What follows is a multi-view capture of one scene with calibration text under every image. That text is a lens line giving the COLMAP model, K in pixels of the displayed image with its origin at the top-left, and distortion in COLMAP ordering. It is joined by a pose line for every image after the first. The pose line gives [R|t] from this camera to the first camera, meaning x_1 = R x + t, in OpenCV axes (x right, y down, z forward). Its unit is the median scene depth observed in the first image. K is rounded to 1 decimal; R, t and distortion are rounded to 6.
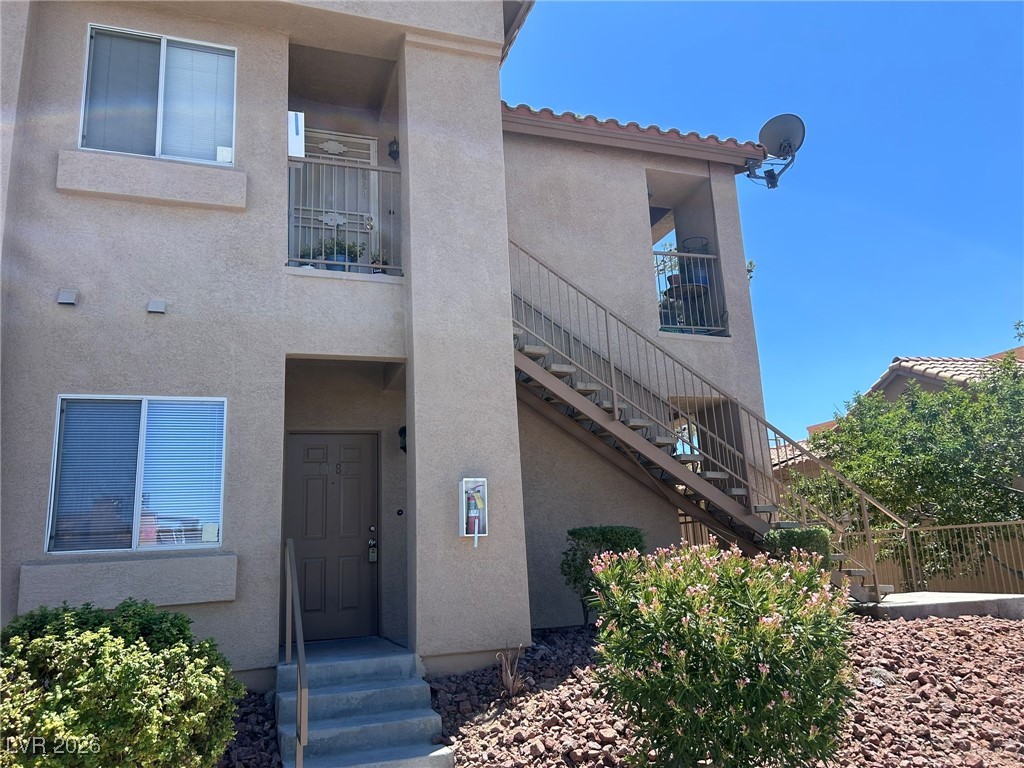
lens RADIAL K [[768.5, 0, 510.0], [0, 768.5, 380.4], [0, 0, 1]] dist [0.063630, -0.051032]
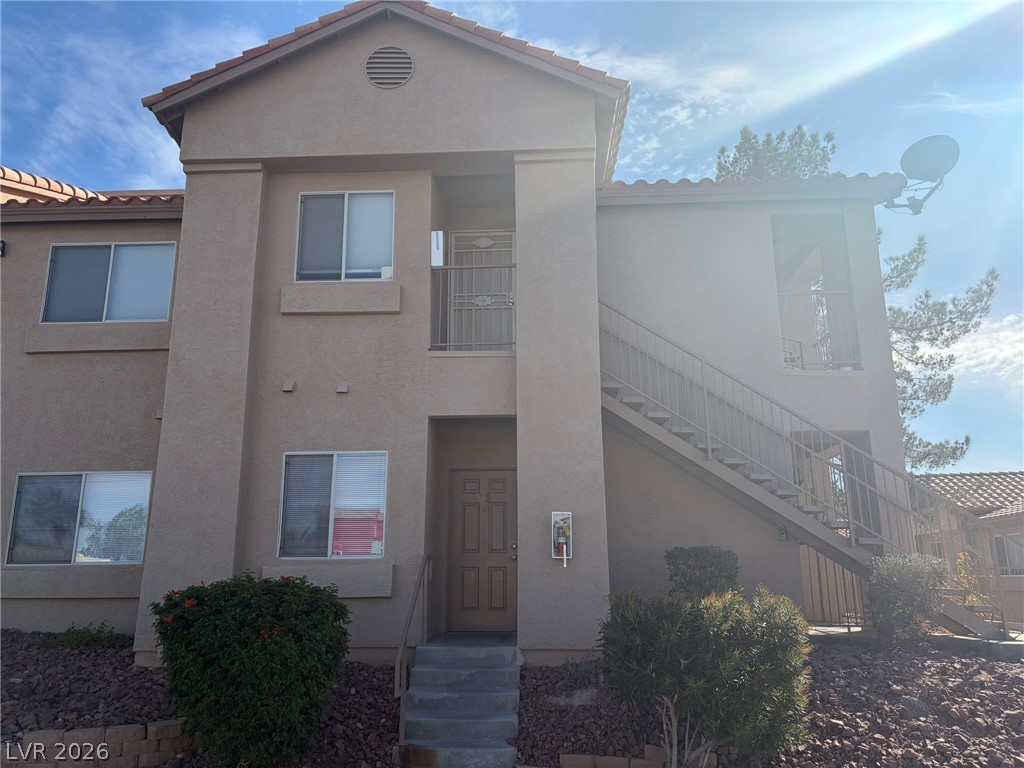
lens RADIAL K [[767.9, 0, 517.7], [0, 767.9, 388.9], [0, 0, 1]] dist [0.071608, -0.070573]
pose [[0.923440, -0.040547, -0.381595, 0.356952], [0.045122, 0.998977, 0.003044, -0.077291], [0.381081, -0.020029, 0.924324, -0.176907]]
